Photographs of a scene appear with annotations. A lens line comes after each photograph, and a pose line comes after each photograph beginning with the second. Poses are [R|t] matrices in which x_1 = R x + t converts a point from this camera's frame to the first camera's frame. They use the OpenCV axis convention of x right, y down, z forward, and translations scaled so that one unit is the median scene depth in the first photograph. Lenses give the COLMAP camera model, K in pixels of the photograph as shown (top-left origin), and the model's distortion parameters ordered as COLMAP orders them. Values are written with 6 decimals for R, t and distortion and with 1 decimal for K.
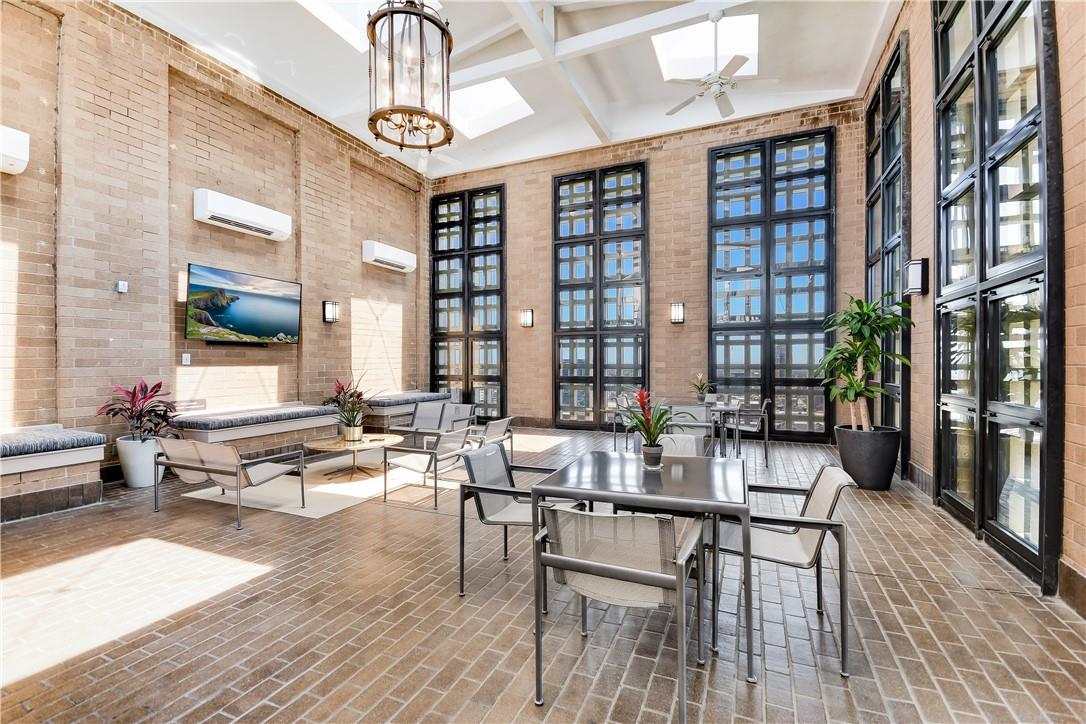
lens RADIAL K [[491.8, 0, 542.3], [0, 491.8, 363.0], [0, 0, 1]] dist [0.001939, 0.000031]
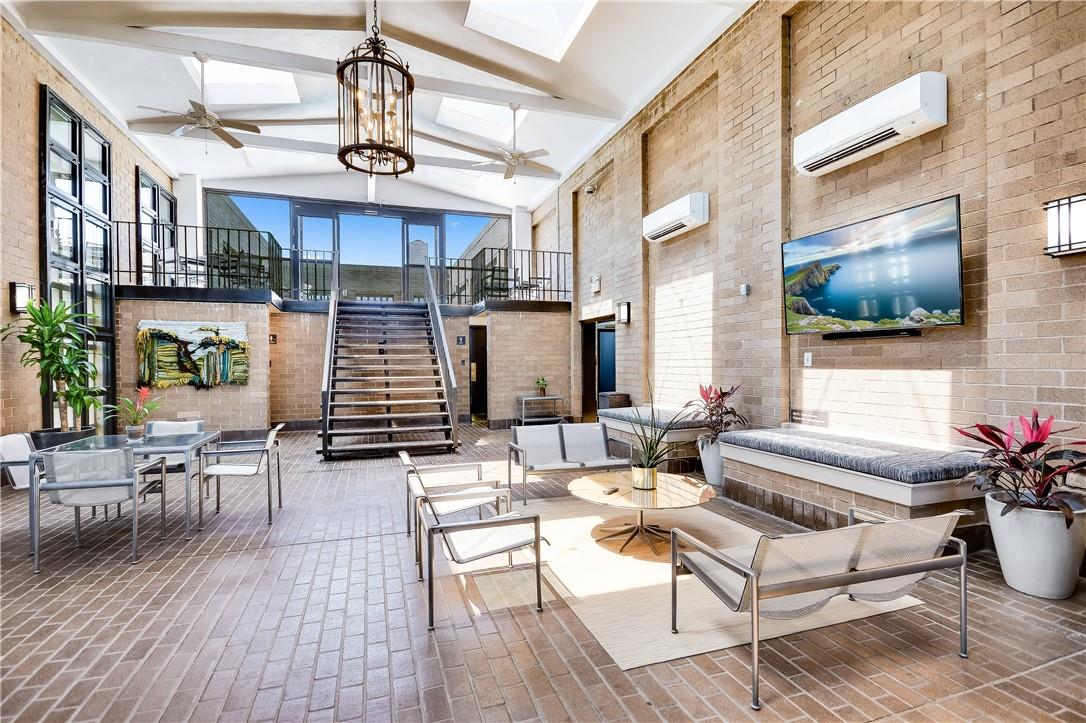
lens RADIAL K [[498.2, 0, 540.4], [0, 498.2, 363.0], [0, 0, 1]] dist [0.002038, -0.001341]
pose [[-0.732933, 0.017083, -0.680086, 0.138892], [0.016180, 0.999840, 0.007678, -0.014465], [0.680108, -0.005376, -0.733092, 1.244490]]
